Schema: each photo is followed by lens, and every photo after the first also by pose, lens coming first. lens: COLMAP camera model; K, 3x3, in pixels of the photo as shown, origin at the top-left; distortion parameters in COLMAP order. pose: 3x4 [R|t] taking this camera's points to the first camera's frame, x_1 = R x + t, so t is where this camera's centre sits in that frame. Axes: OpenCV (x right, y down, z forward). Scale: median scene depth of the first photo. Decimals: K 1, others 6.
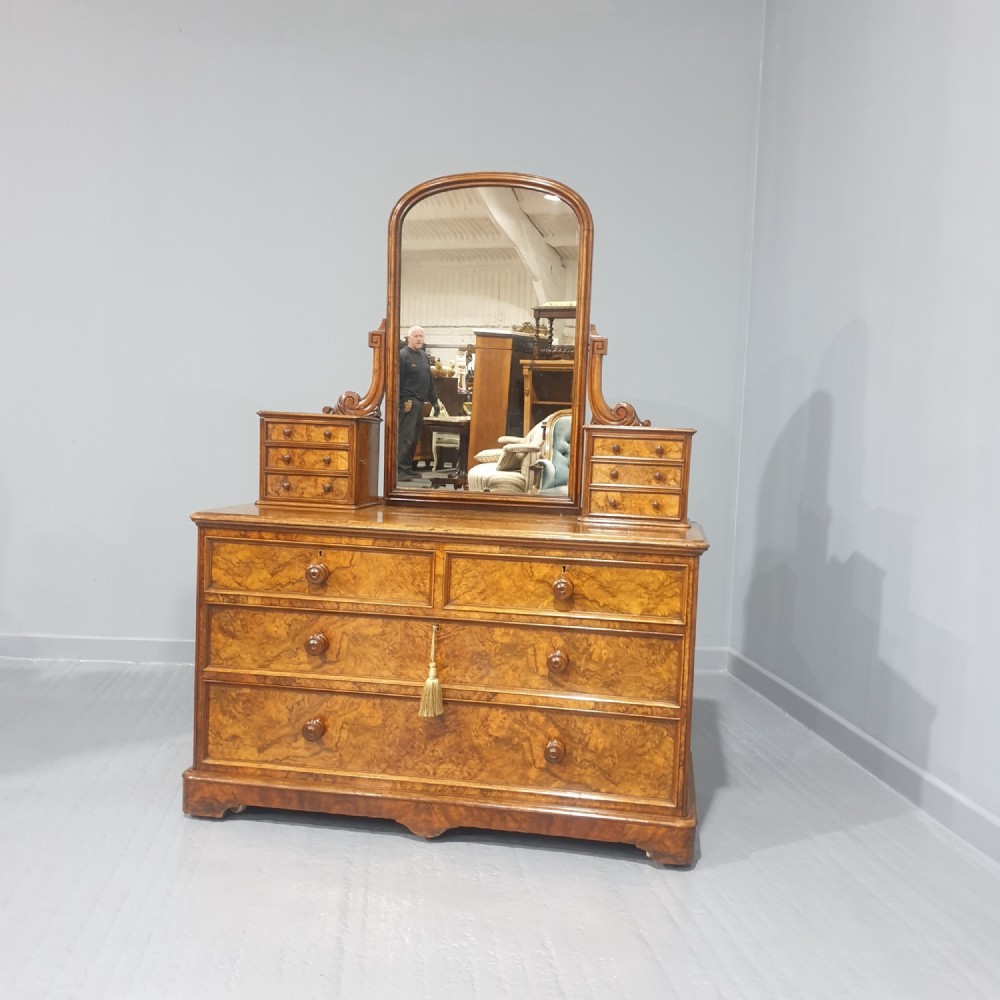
lens RADIAL K [[1052.6, 0, 498.6], [0, 1052.6, 513.1], [0, 0, 1]] dist [0.282190, -1.165249]
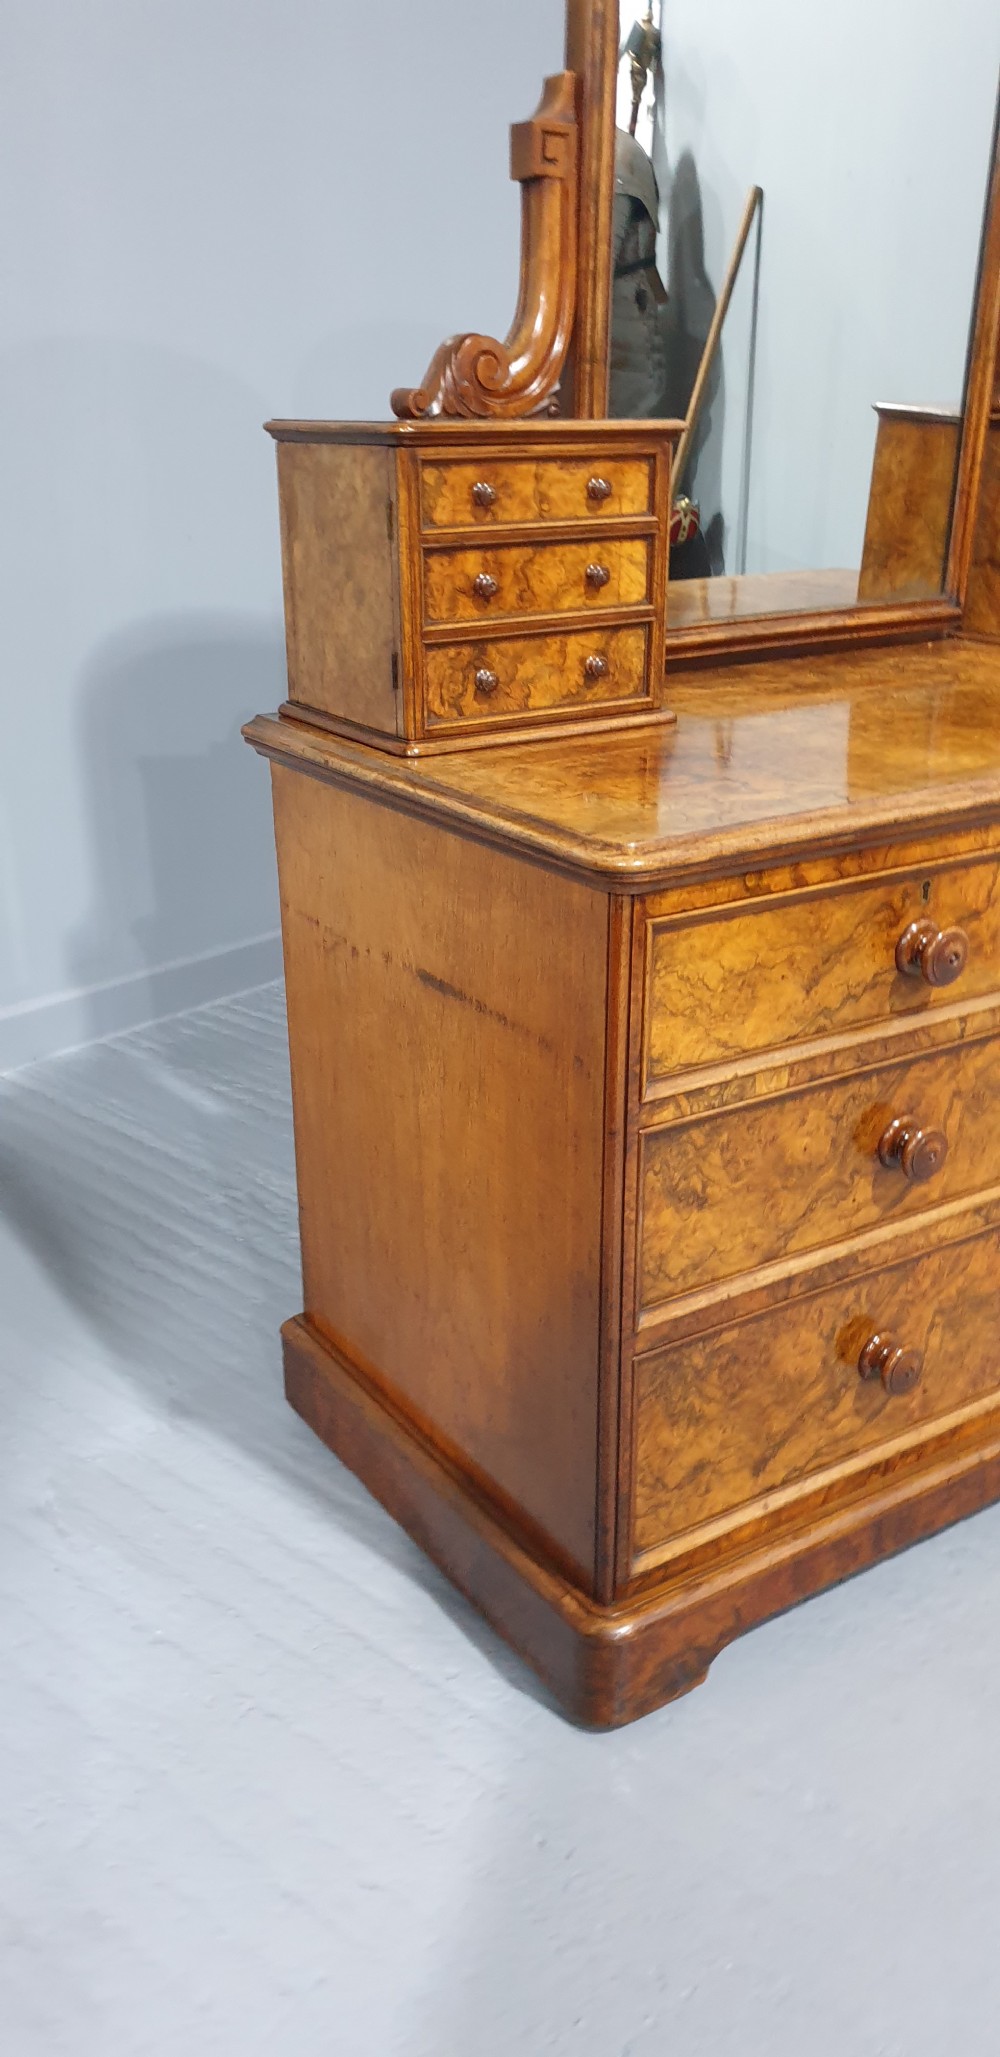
lens RADIAL K [[1635.3, 0, 504.3], [0, 1635.3, 1058.2], [0, 0, 1]] dist [0.165776, -0.474317]
pose [[0.734155, -0.294623, 0.611730, -0.585235], [0.081885, 0.932795, 0.350982, -0.101798], [-0.674026, -0.207584, 0.708942, 0.713576]]
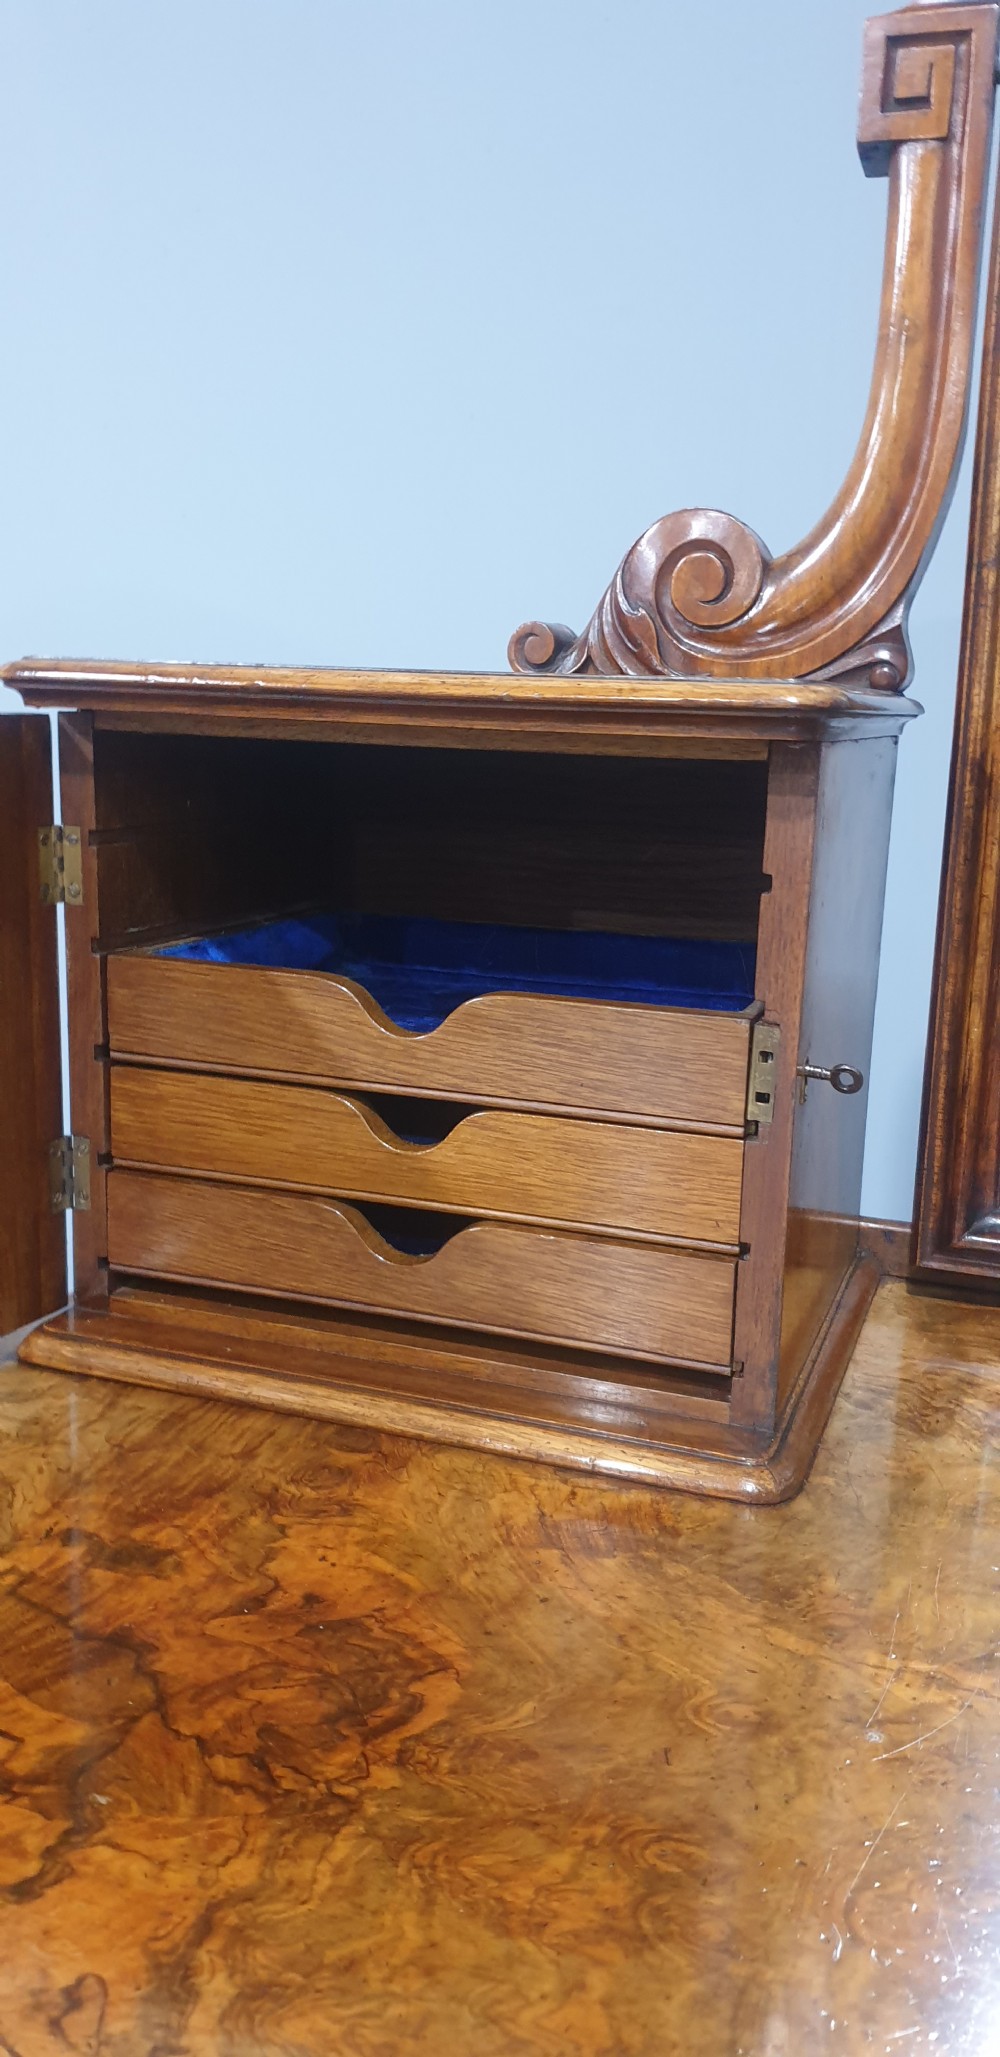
lens RADIAL K [[1664.7, 0, 500.0], [0, 1664.7, 1028.5], [0, 0, 1]] dist [0.167627, -0.289528]
pose [[0.980086, 0.026910, -0.196744, -0.142138], [-0.004082, 0.993296, 0.115525, -0.084957], [0.198534, -0.112421, 0.973625, 0.909113]]
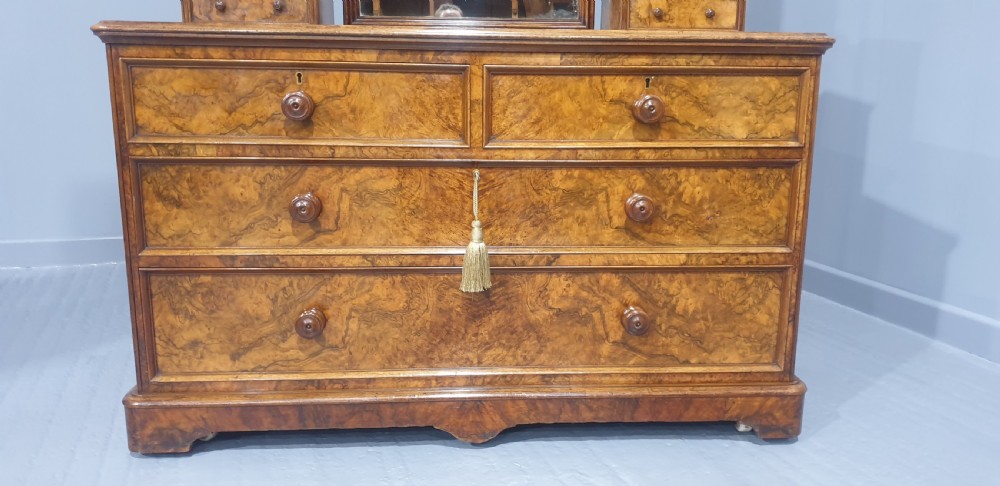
lens RADIAL K [[794.4, 0, 516.1], [0, 794.4, 250.2], [0, 0, 1]] dist [0.168890, -0.497907]
pose [[0.970997, -0.078174, 0.225952, -0.157390], [0.045940, 0.988430, 0.144550, 0.079934], [-0.234638, -0.129977, 0.963354, 0.441320]]
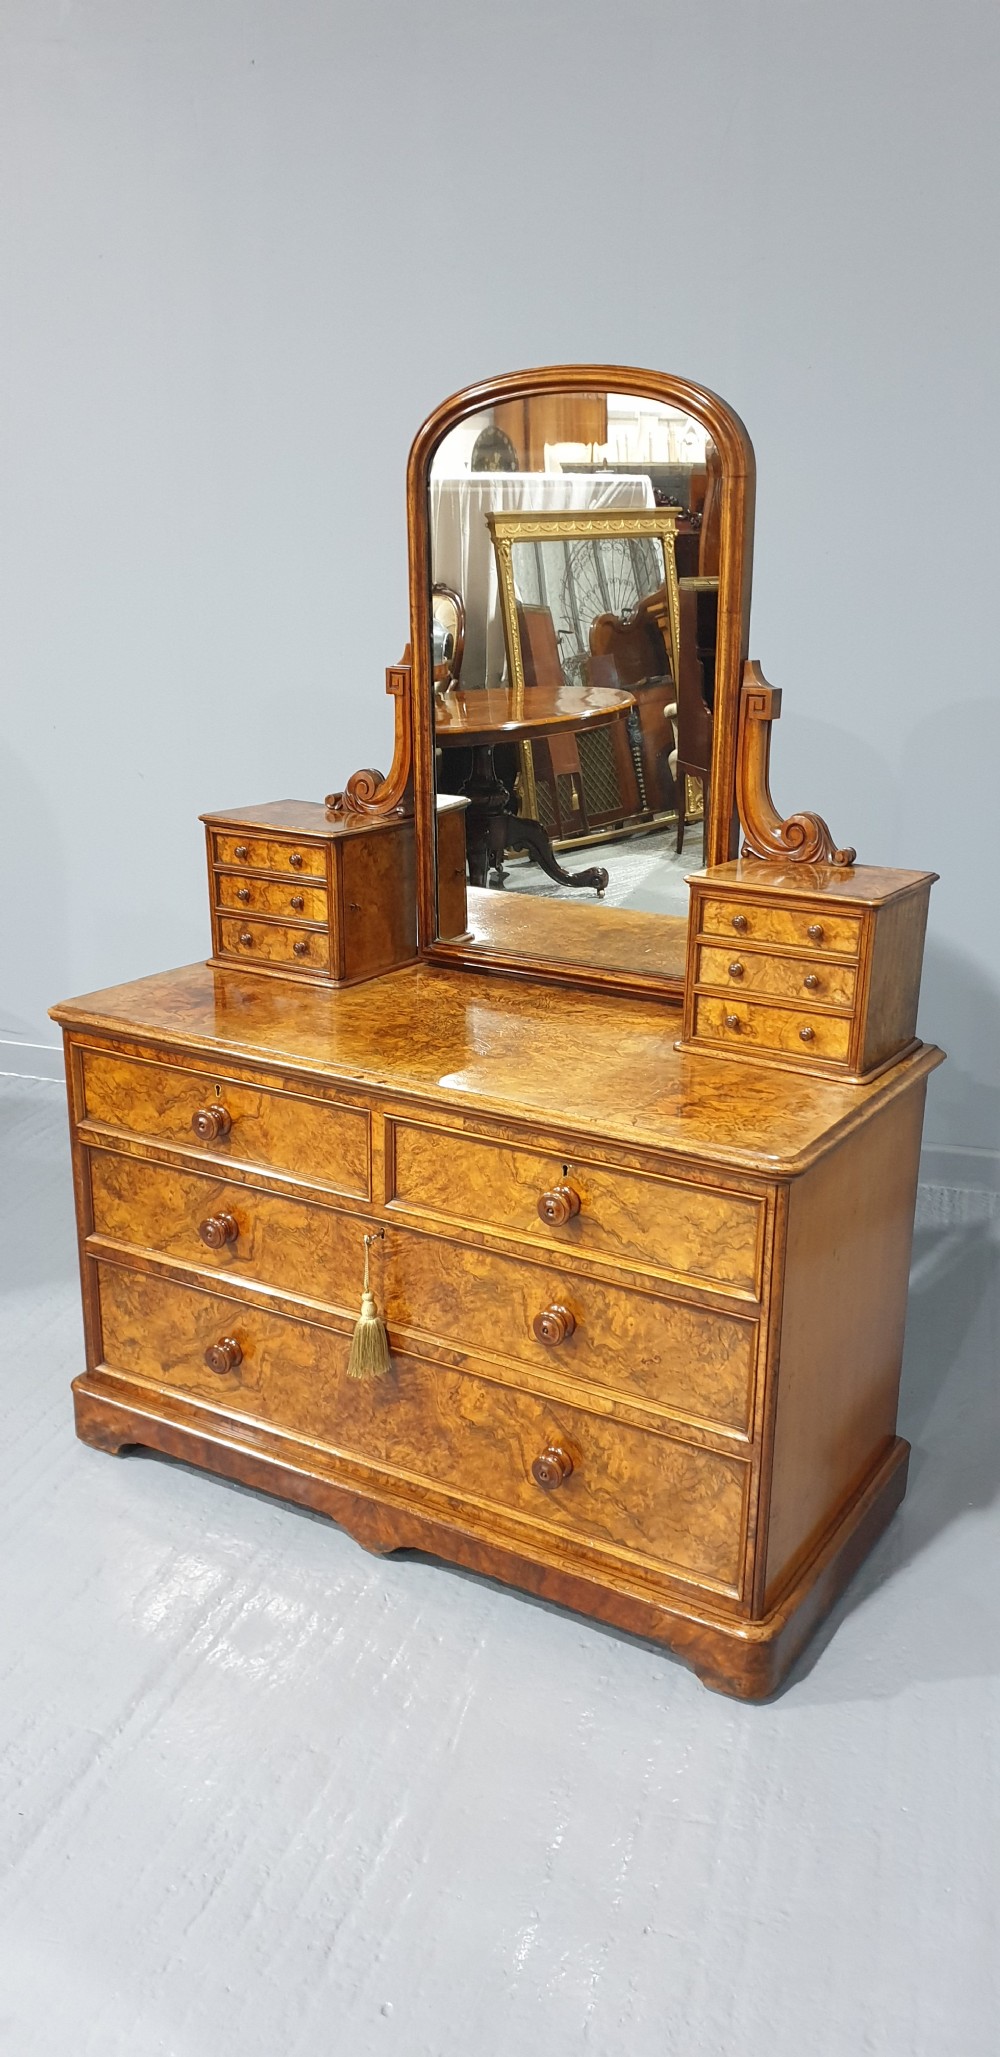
lens RADIAL K [[1635.3, 0, 504.3], [0, 1635.3, 1058.2], [0, 0, 1]] dist [0.165776, -0.474317]
pose [[0.925039, 0.082952, -0.370705, 0.332226], [-0.002811, 0.977334, 0.211683, -0.179539], [0.379862, -0.194773, 0.904305, 0.208840]]
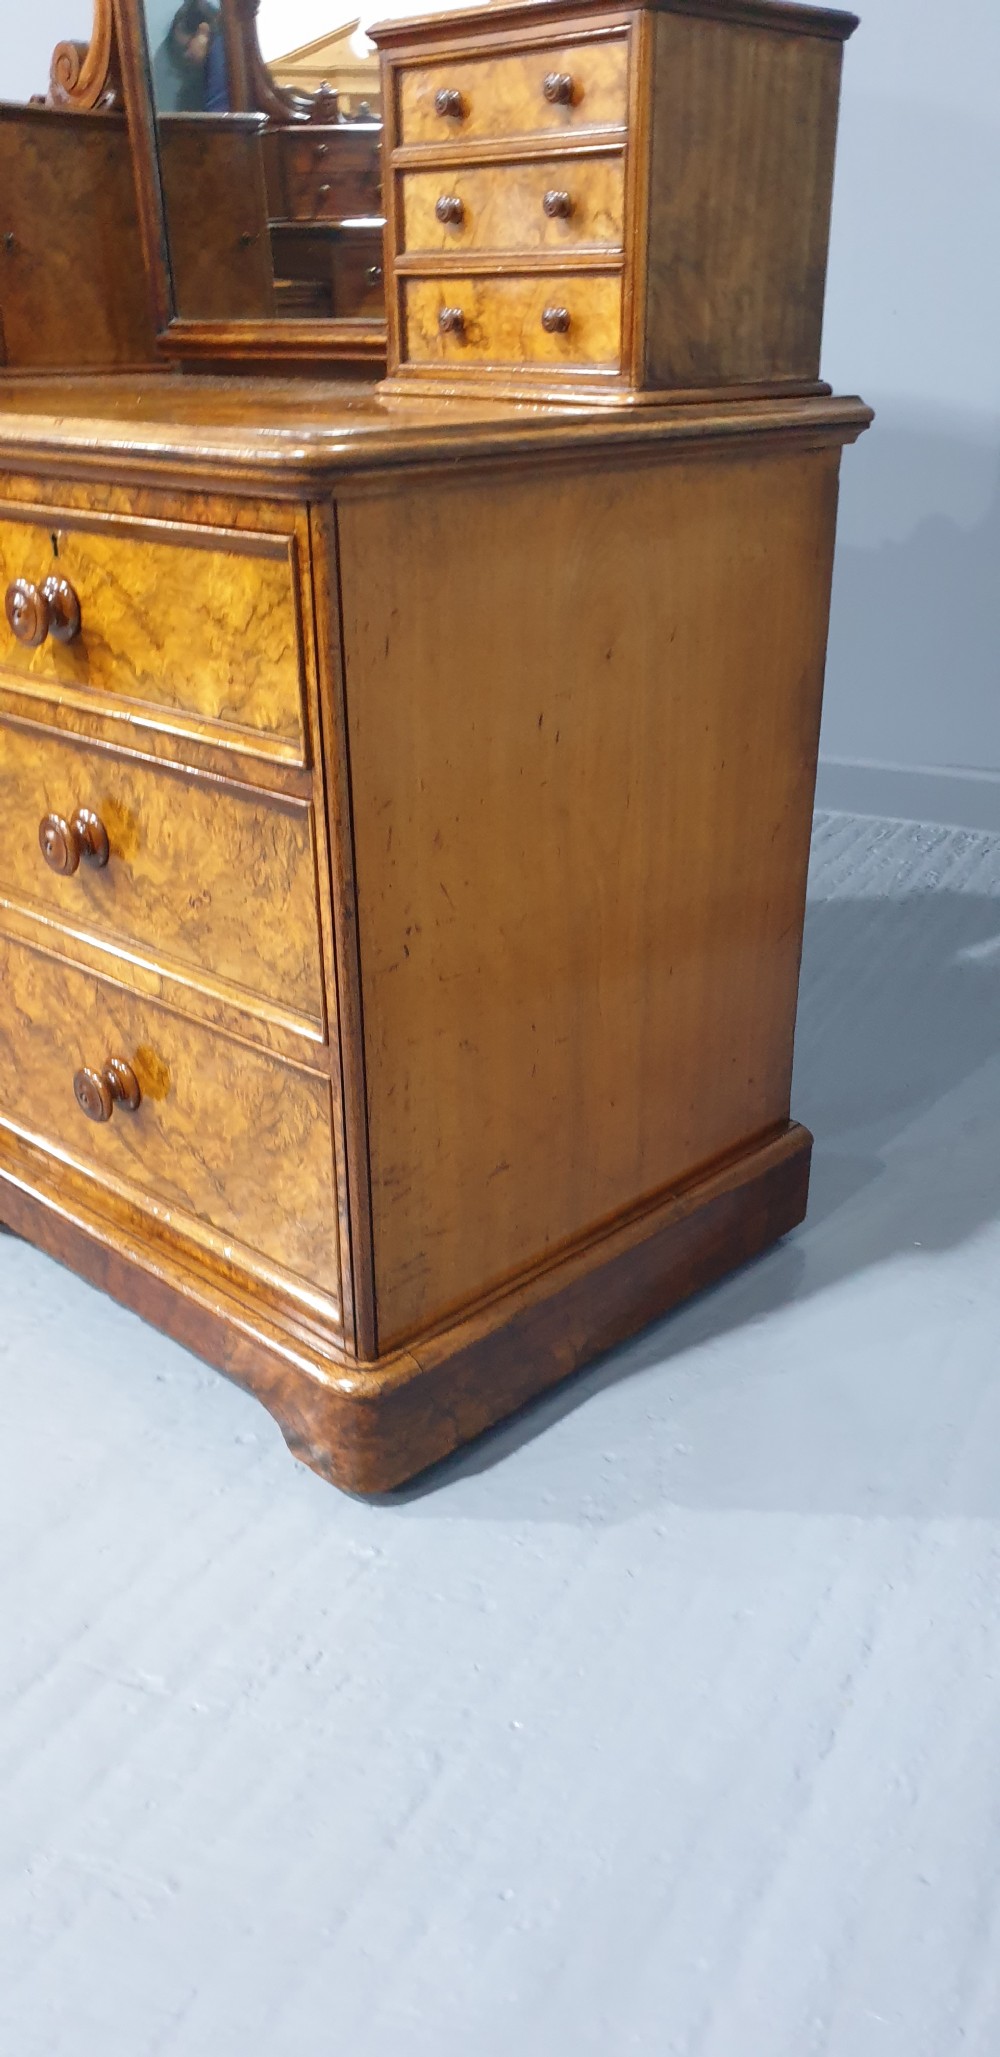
lens RADIAL K [[1619.2, 0, 505.3], [0, 1619.2, 1072.1], [0, 0, 1]] dist [0.076784, -0.147147]
pose [[0.825768, 0.197666, -0.528238, 0.428570], [-0.001991, 0.937591, 0.347733, 0.030003], [0.564006, -0.286095, 0.774627, 0.635420]]
